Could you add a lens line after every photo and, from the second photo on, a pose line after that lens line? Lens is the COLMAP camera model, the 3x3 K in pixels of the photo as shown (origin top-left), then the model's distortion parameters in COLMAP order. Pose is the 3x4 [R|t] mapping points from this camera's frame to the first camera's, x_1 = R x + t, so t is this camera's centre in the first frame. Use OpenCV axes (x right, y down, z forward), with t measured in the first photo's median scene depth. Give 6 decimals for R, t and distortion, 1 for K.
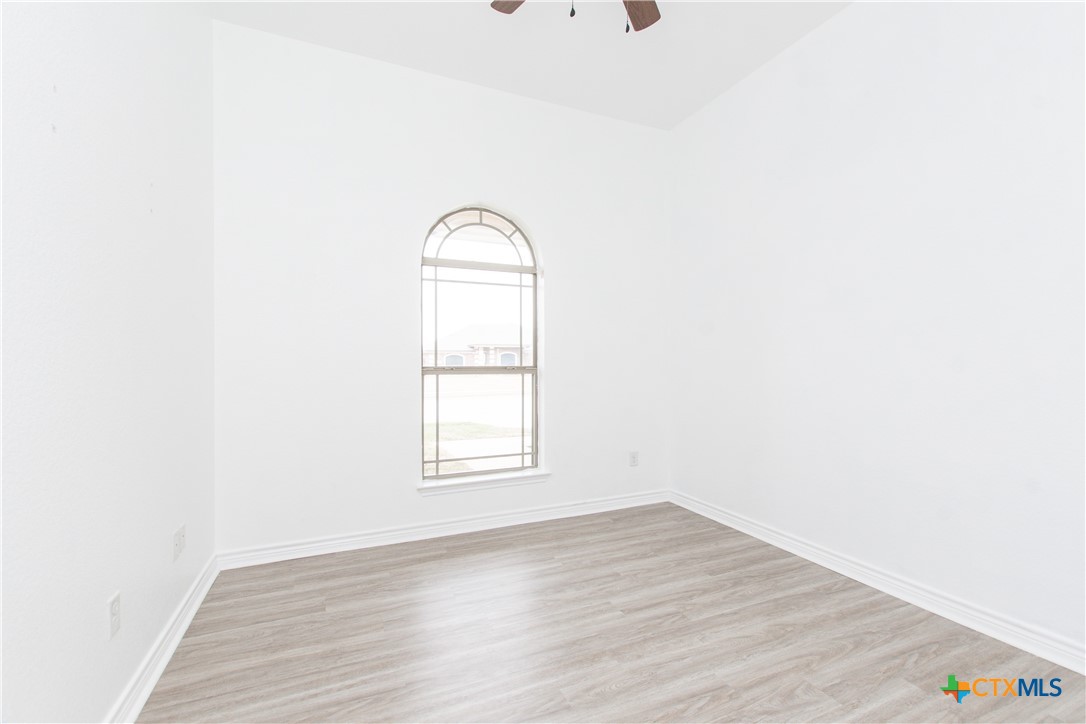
lens RADIAL K [[459.2, 0, 539.5], [0, 459.2, 358.7], [0, 0, 1]] dist [0.003403, -0.000314]
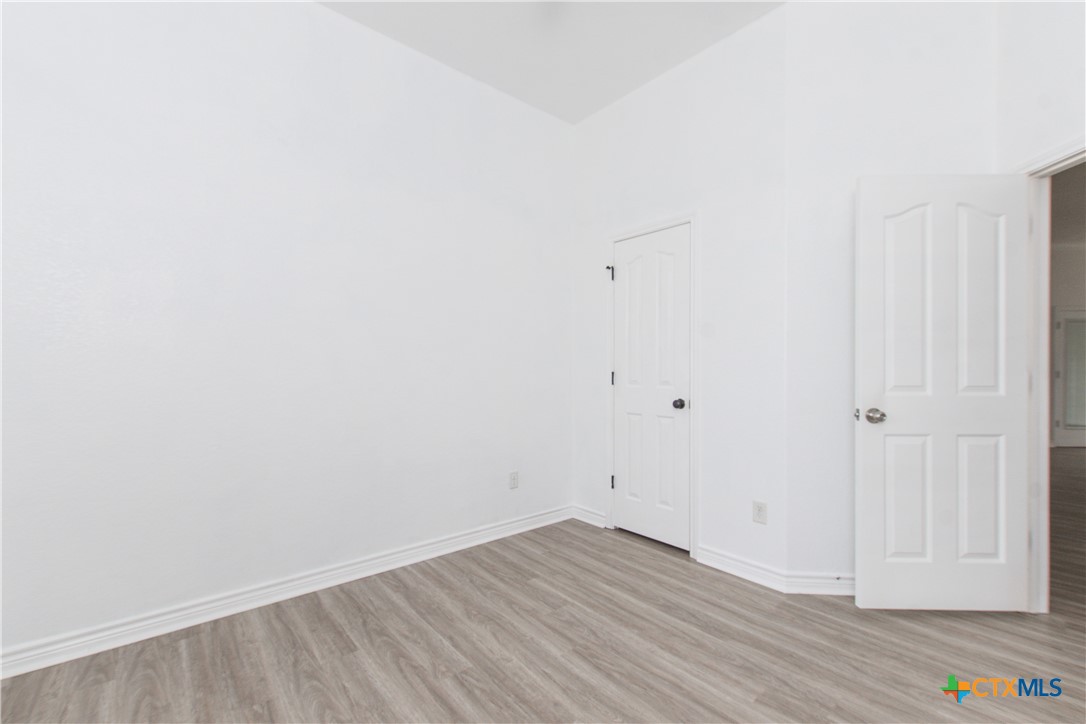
lens RADIAL K [[459.2, 0, 538.5], [0, 459.2, 368.0], [0, 0, 1]] dist [0.003403, -0.000314]
pose [[-0.272591, 0.008342, 0.962094, -0.109198], [-0.004232, 0.999942, -0.009869, 0.001484], [-0.962121, -0.006762, -0.272540, 0.221273]]
